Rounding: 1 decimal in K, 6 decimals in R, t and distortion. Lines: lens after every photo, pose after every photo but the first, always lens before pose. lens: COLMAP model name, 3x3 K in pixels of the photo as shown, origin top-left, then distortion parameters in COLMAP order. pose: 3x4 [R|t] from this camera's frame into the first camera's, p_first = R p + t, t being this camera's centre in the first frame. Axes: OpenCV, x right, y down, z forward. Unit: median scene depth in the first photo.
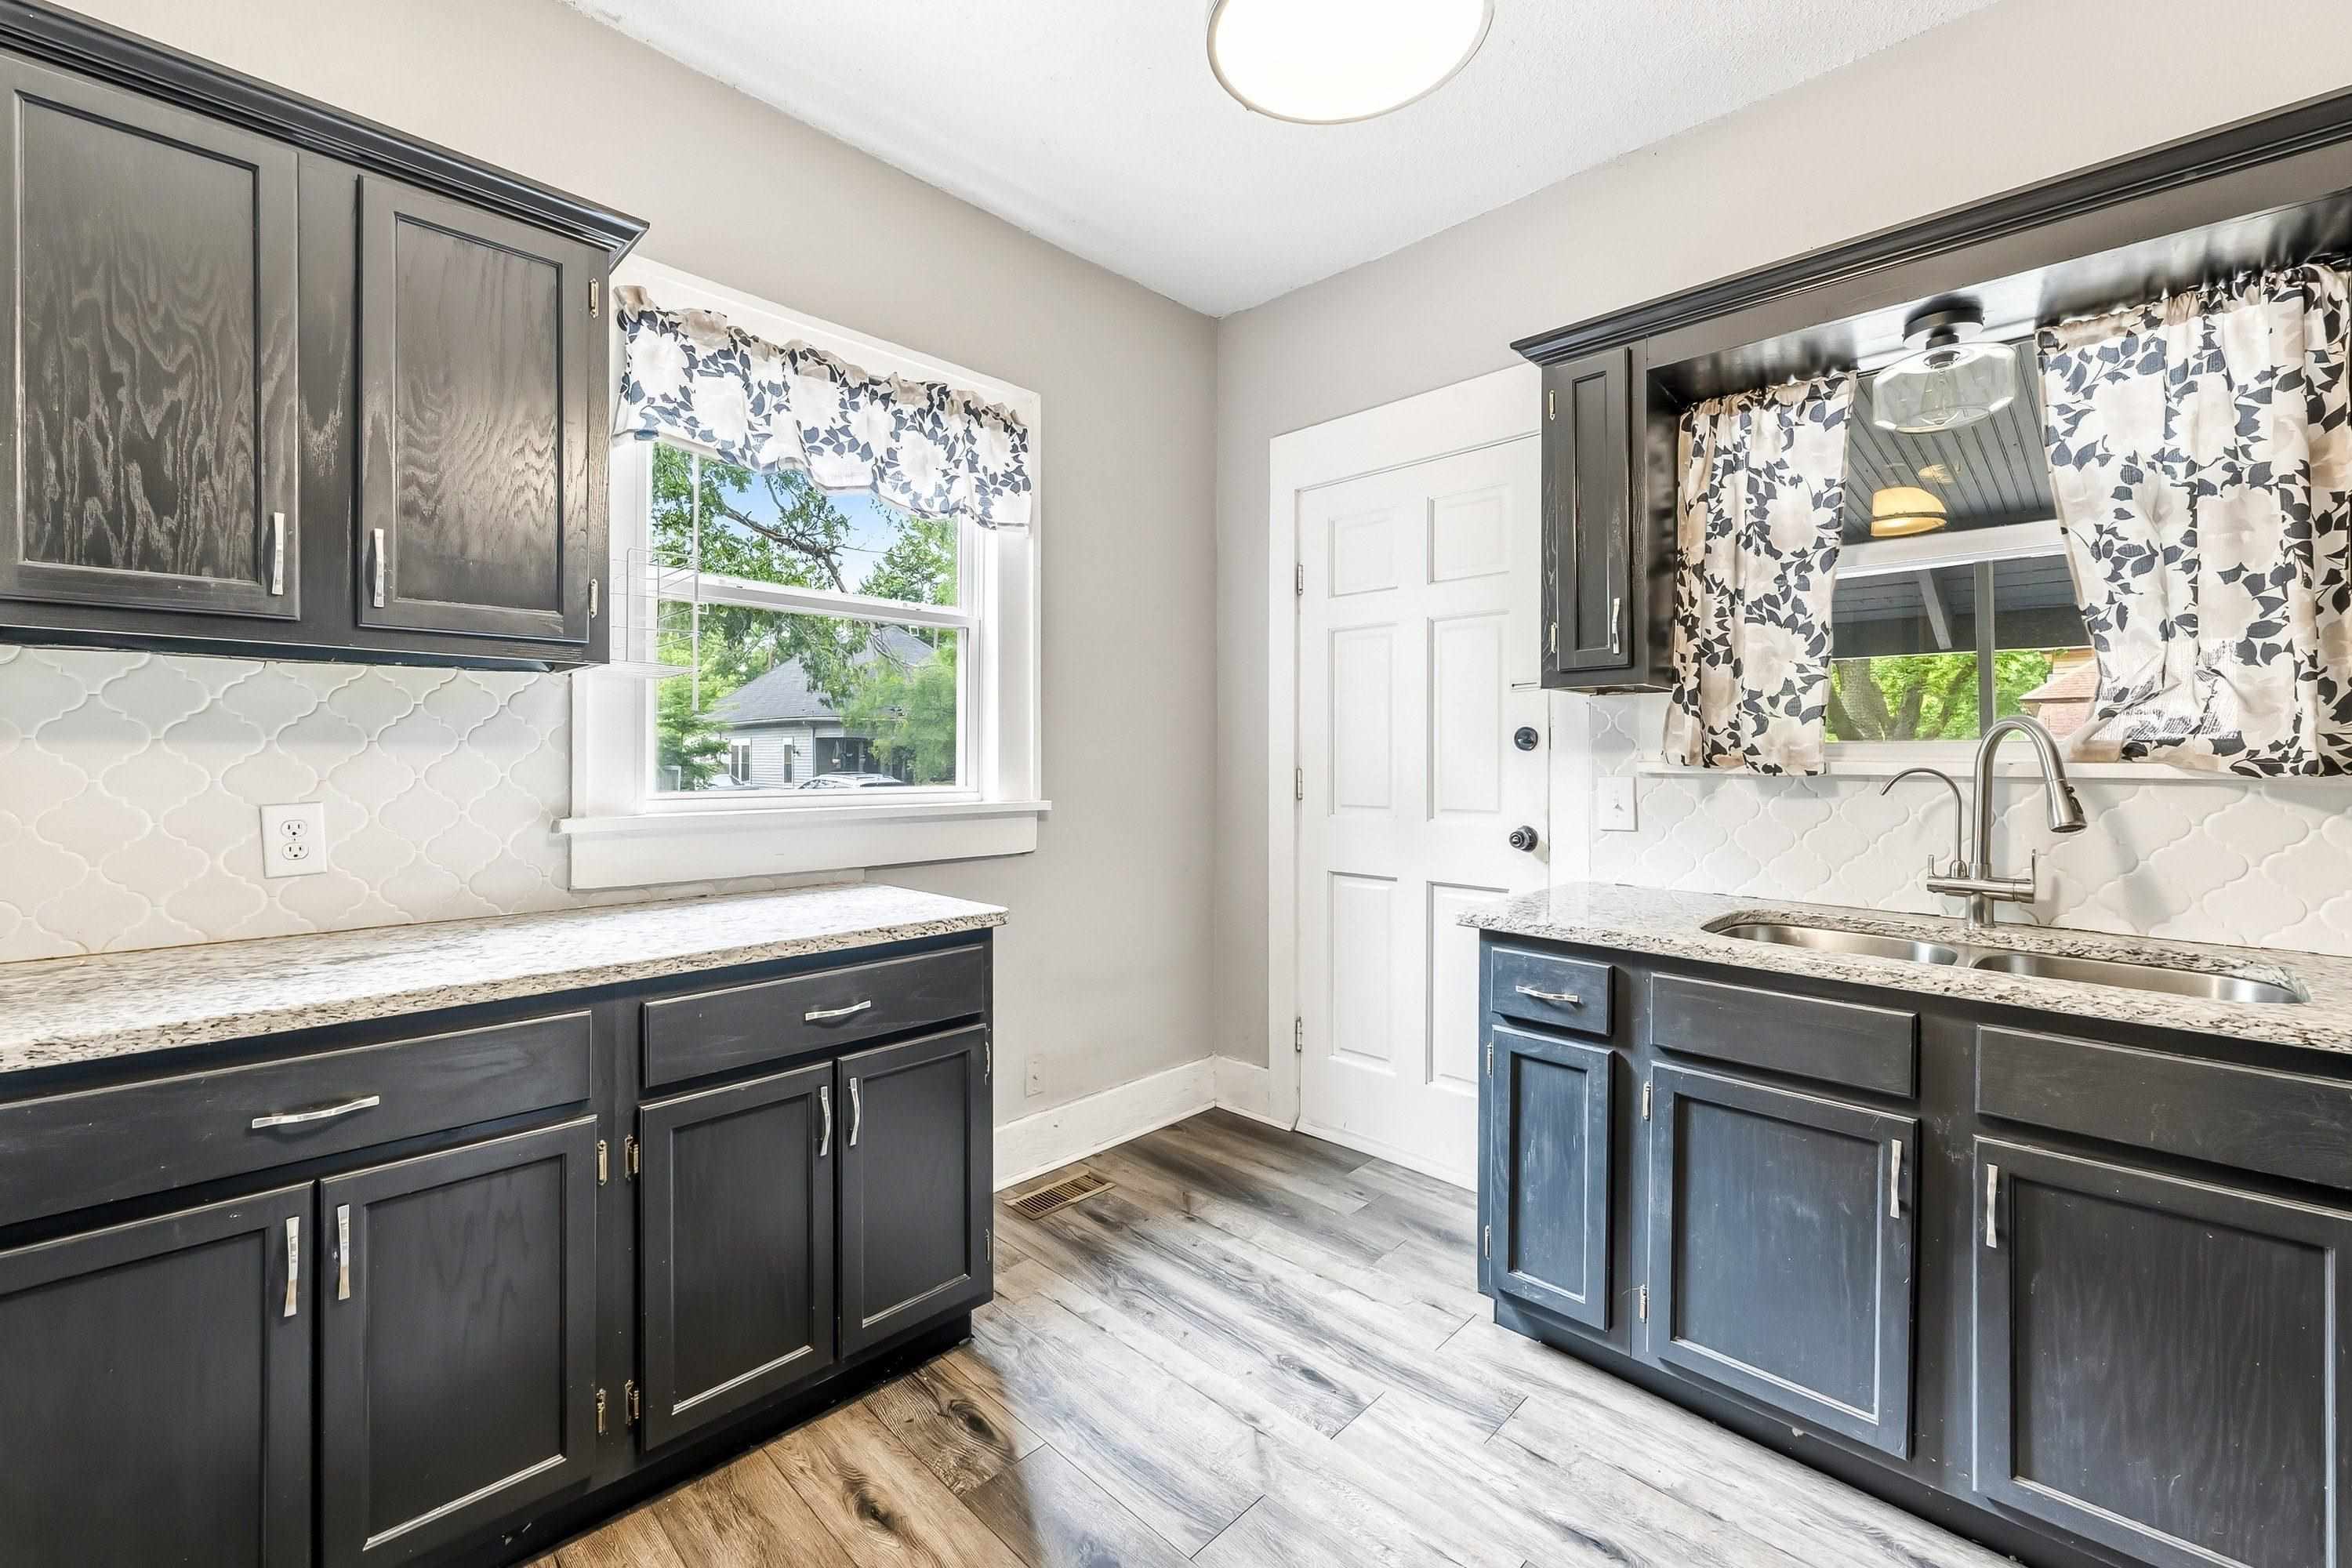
lens RADIAL K [[954.2, 0, 1186.6], [0, 954.2, 759.5], [0, 0, 1]] dist [-0.002950, 0.000069]
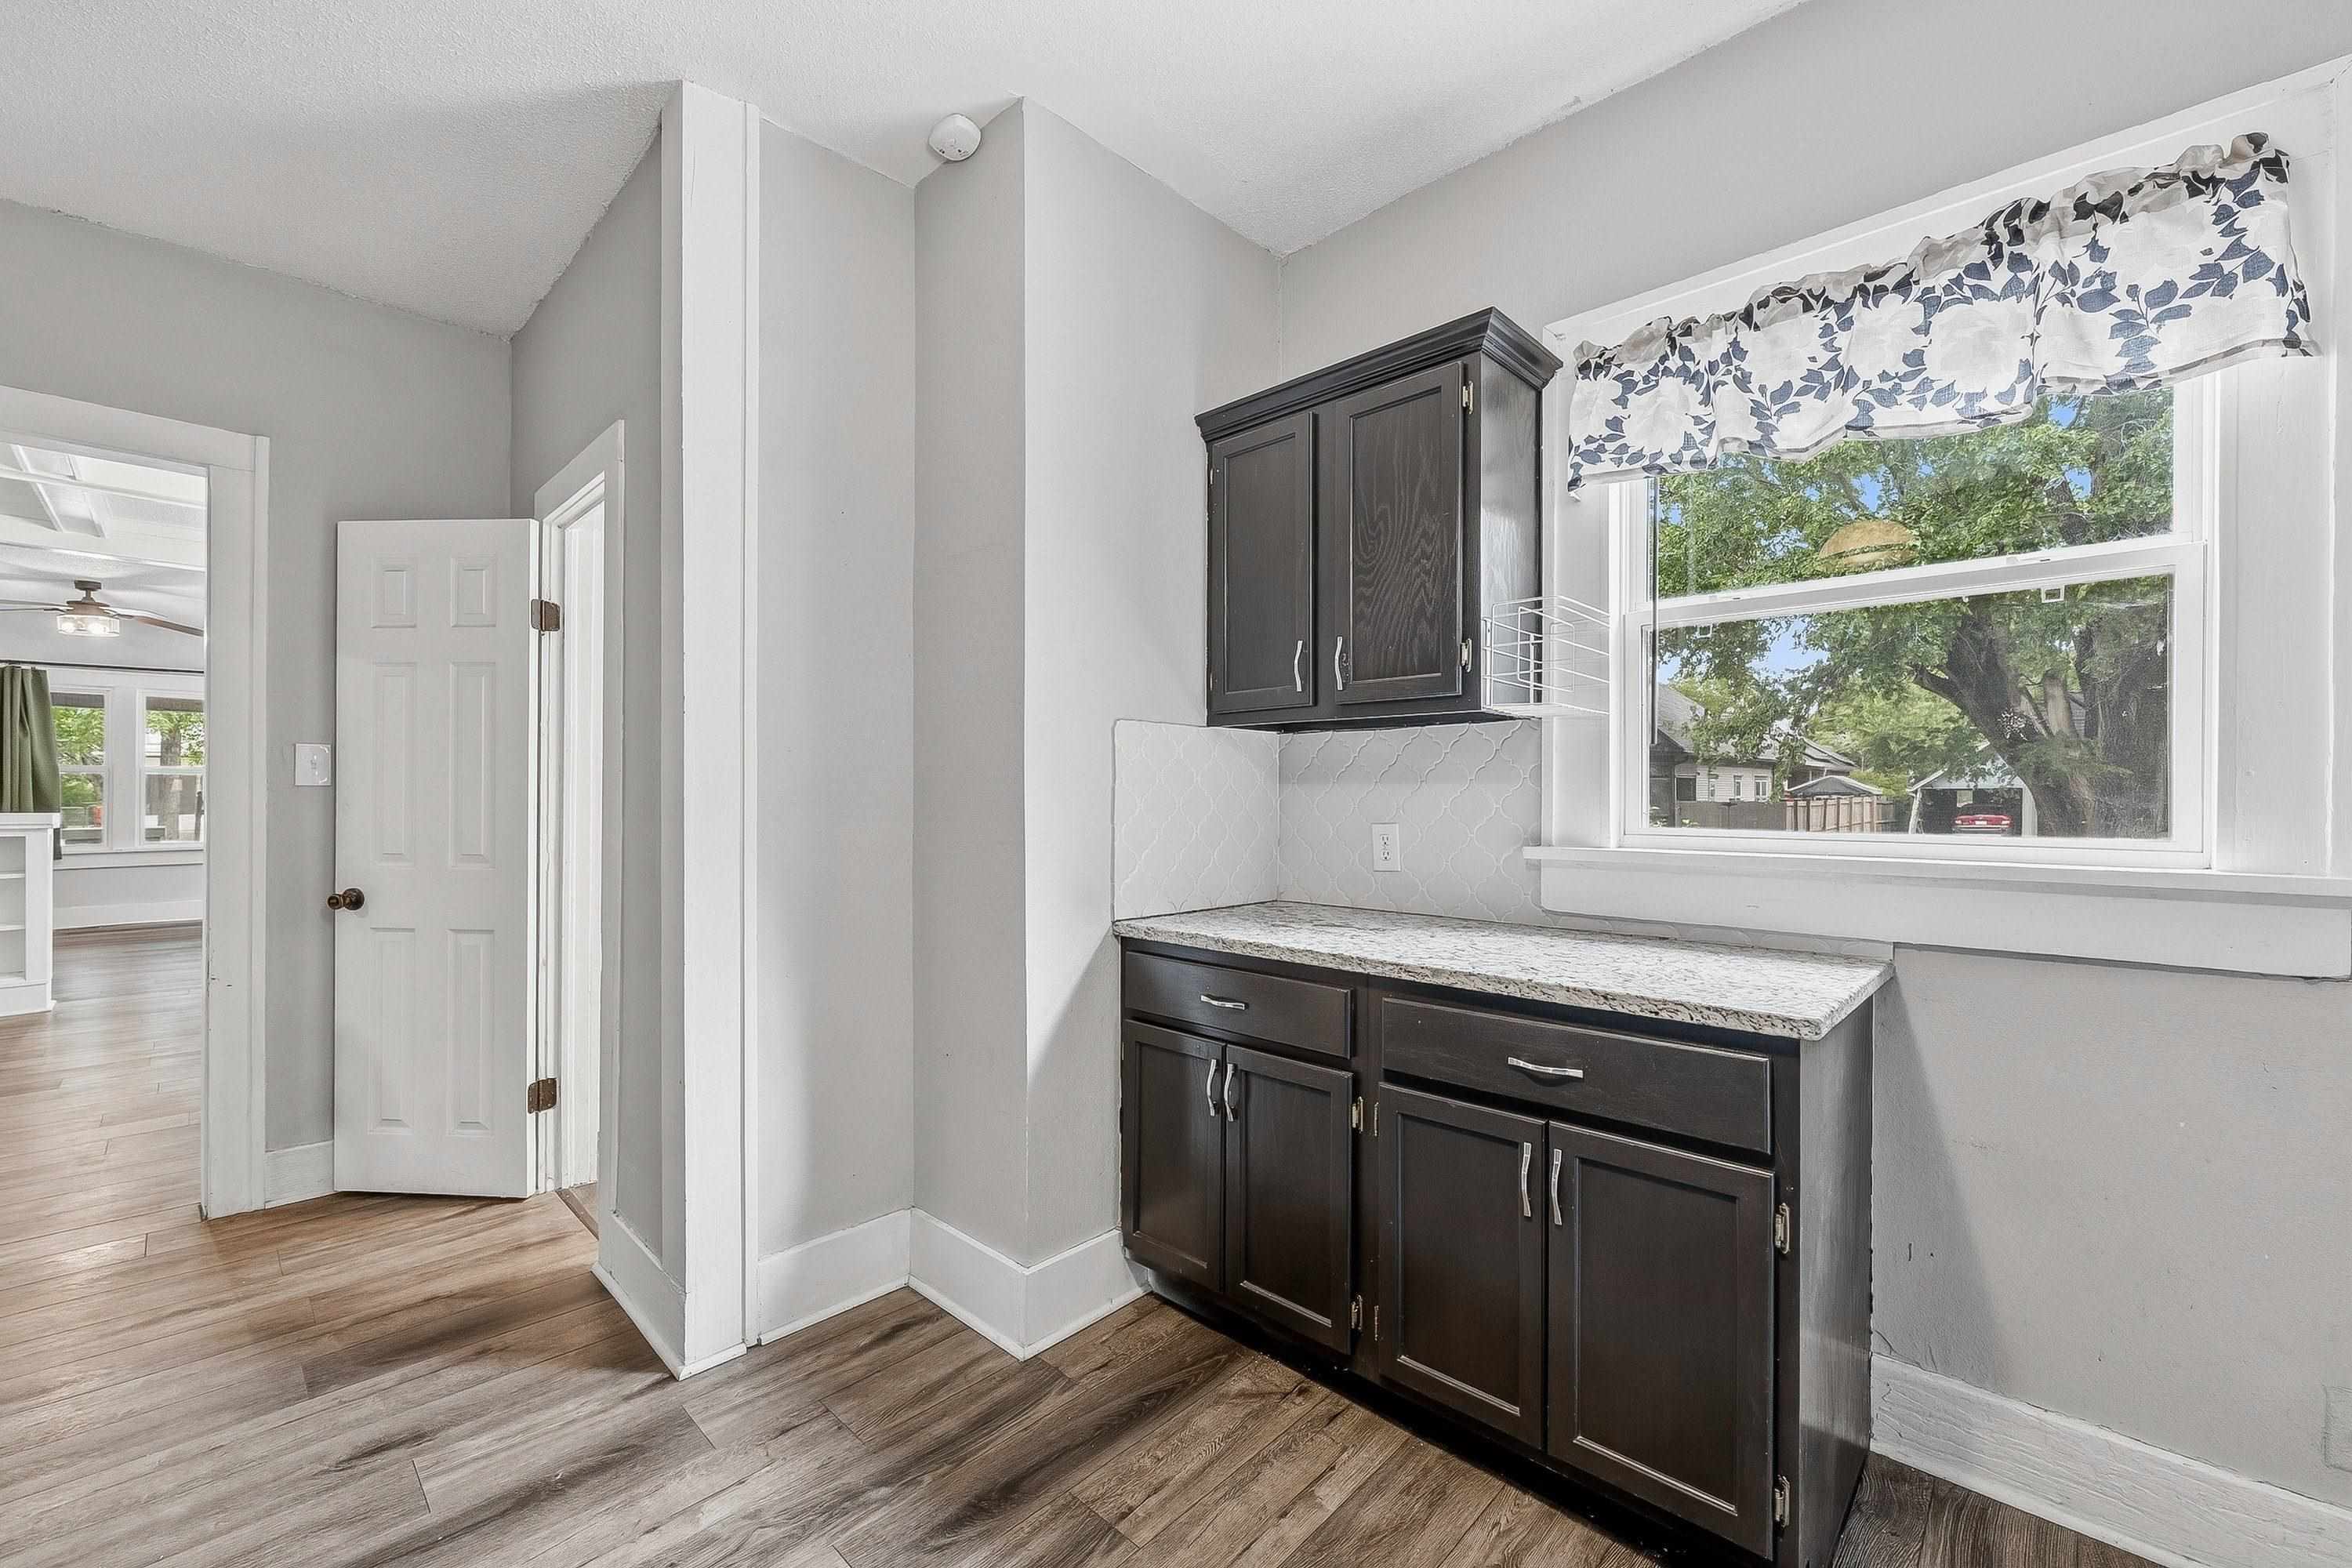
lens RADIAL K [[958.6, 0, 1150.2], [0, 958.6, 785.2], [0, 0, 1]] dist [0.000976, 0.000284]
pose [[-0.005029, -0.009357, -0.999944, 0.472304], [-0.001062, 0.999956, -0.009351, 0.000904], [0.999987, 0.001015, -0.005038, 0.525656]]
